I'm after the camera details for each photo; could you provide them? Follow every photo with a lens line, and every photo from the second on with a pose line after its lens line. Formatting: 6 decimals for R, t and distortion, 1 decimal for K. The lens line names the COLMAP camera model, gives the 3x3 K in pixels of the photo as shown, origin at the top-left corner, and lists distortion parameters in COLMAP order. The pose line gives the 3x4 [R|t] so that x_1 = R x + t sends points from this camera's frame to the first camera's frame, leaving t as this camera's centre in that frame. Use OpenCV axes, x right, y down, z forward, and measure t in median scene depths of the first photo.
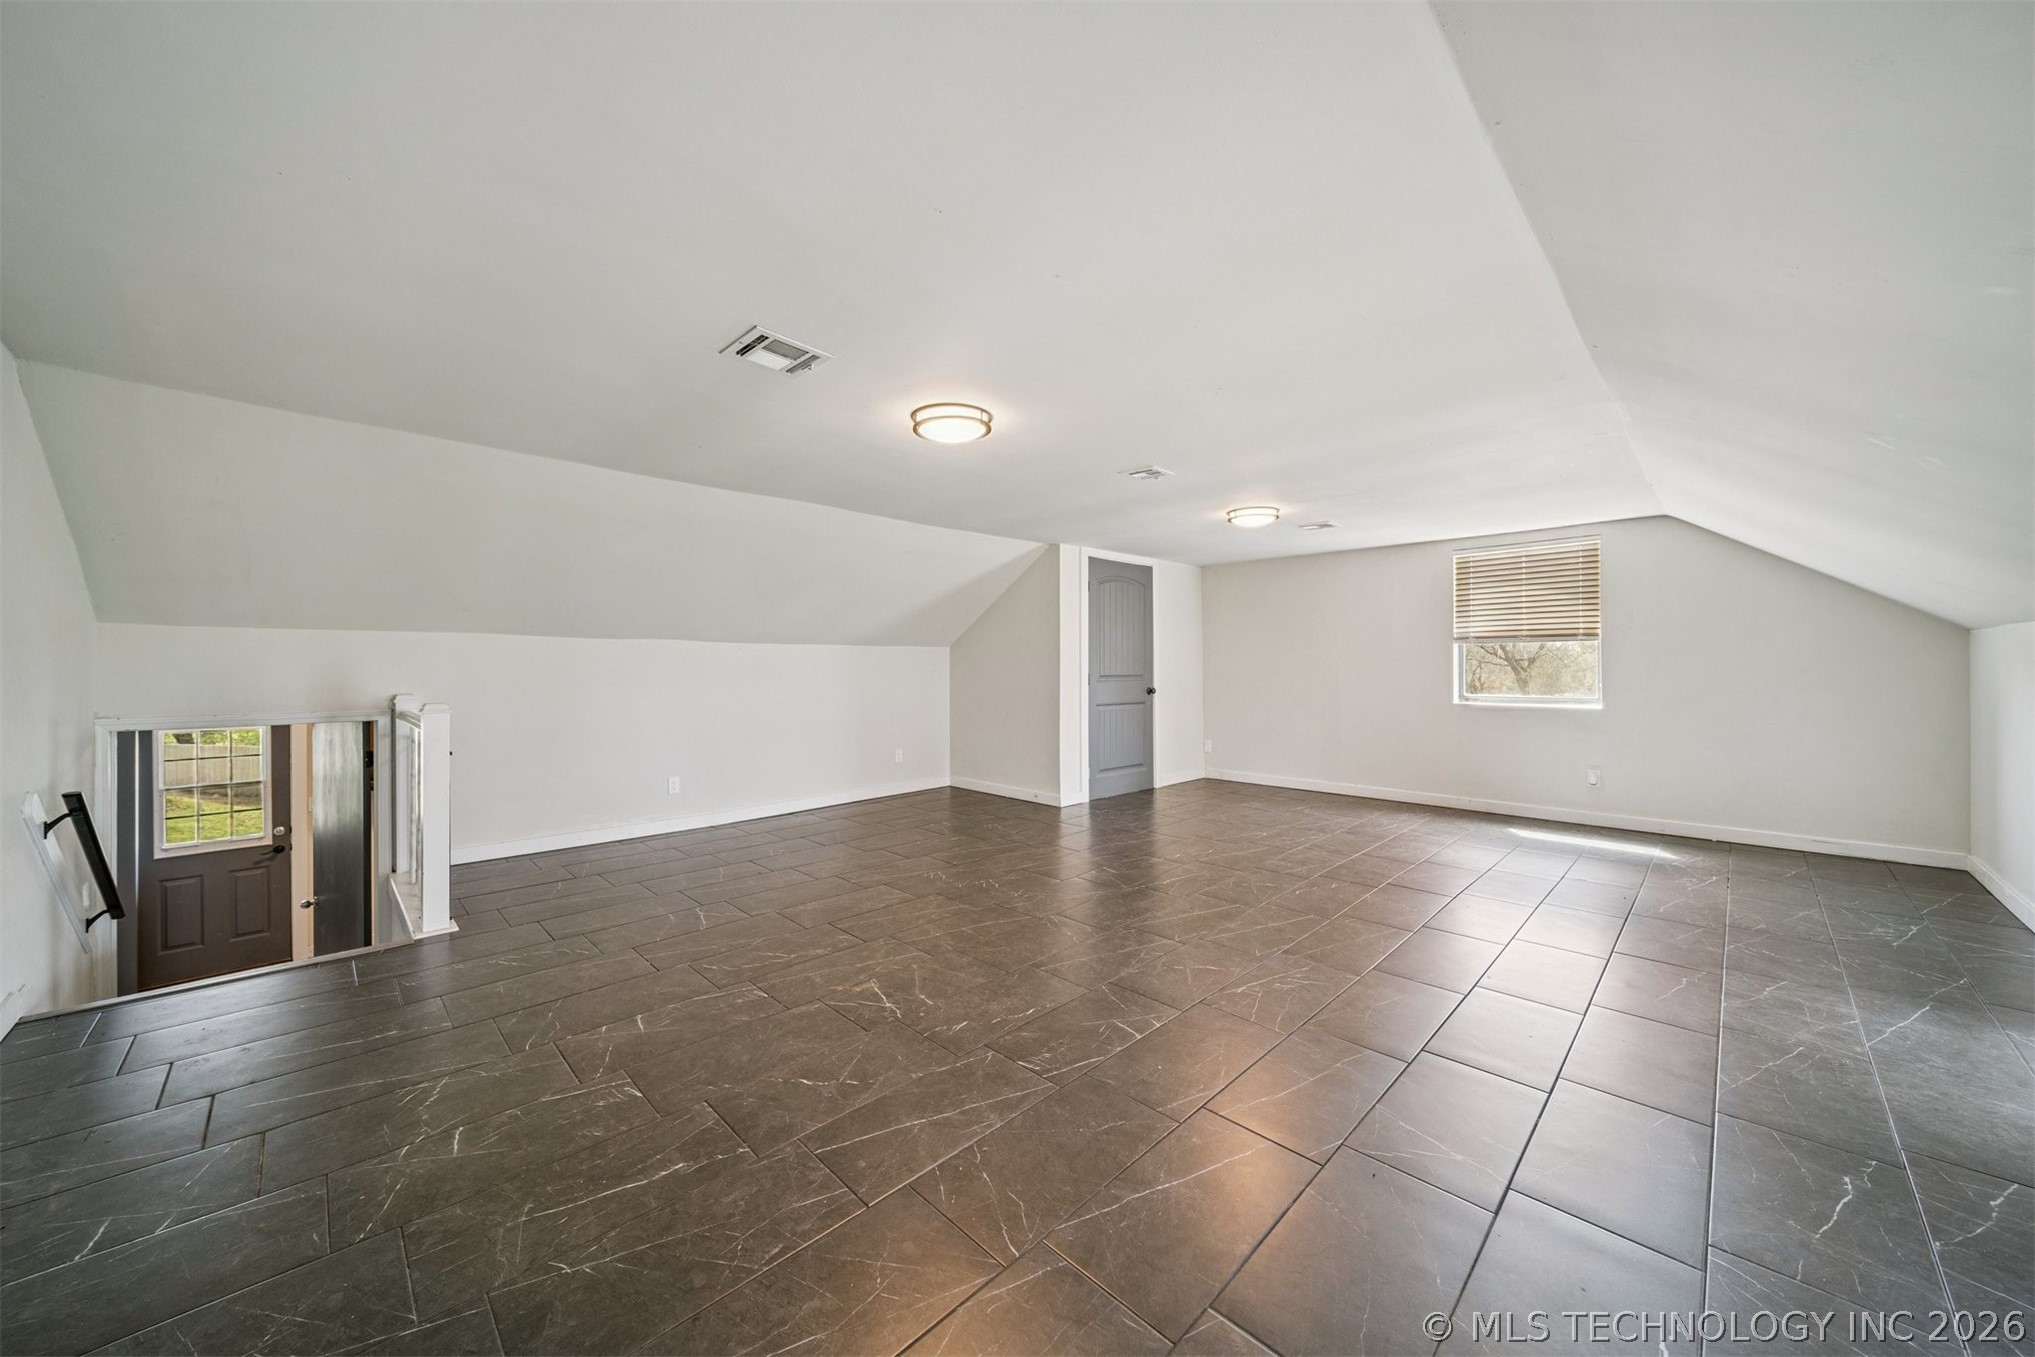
lens RADIAL K [[715.3, 0, 1001.7], [0, 715.3, 665.7], [0, 0, 1]] dist [0.000418, -0.000091]
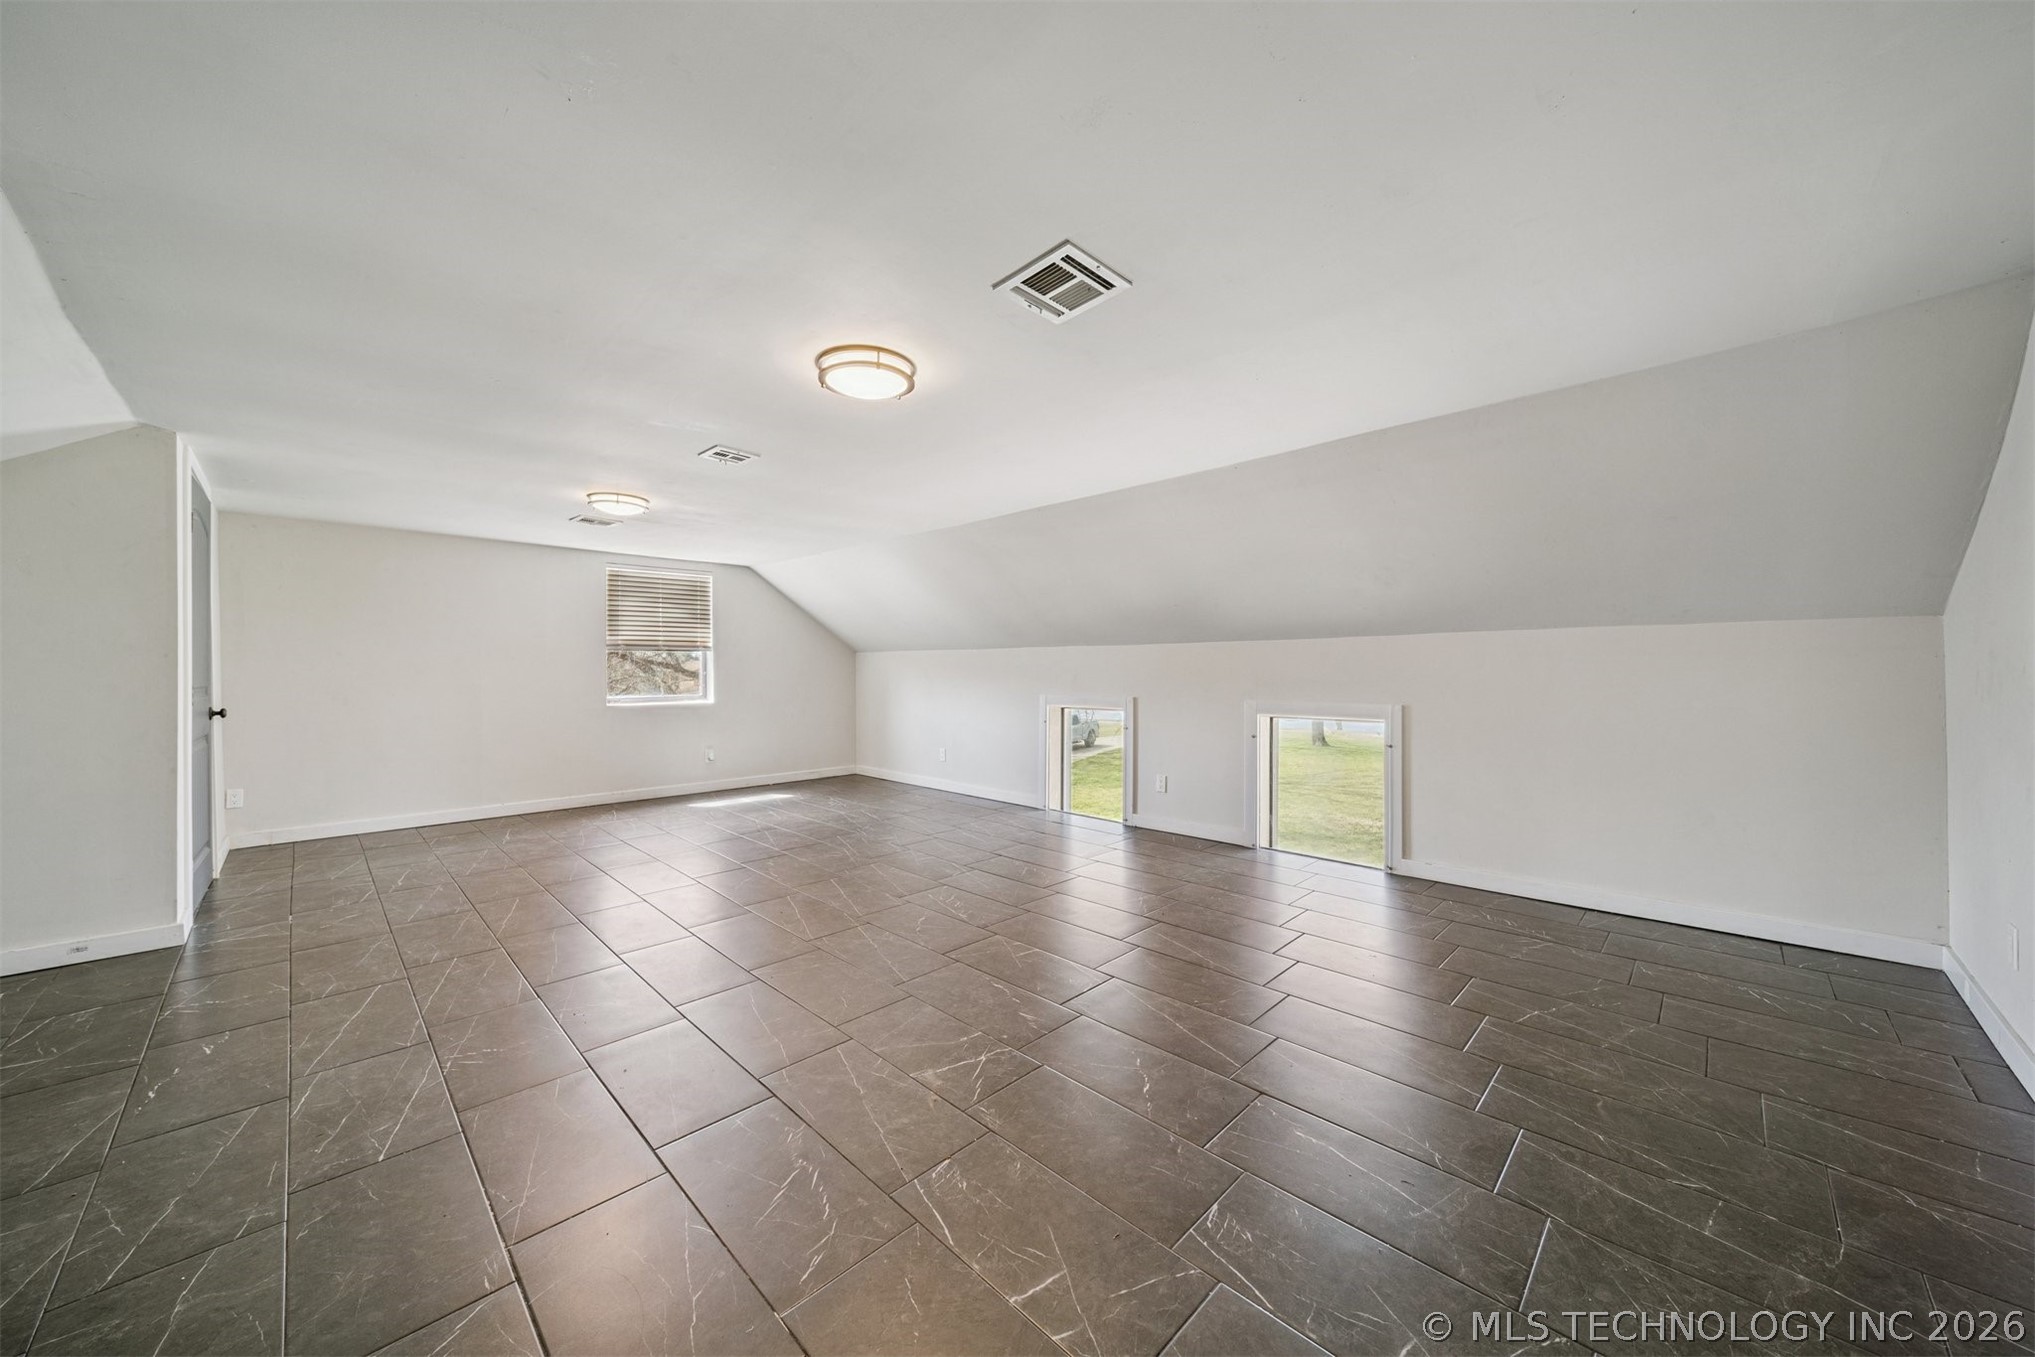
lens RADIAL K [[715.3, 0, 1001.7], [0, 715.3, 665.7], [0, 0, 1]] dist [0.000418, -0.000091]
pose [[-0.006249, 0.006110, 0.999962, -0.634218], [0.001958, 0.999979, -0.006098, 0.002110], [-0.999979, 0.001920, -0.006261, 0.604697]]
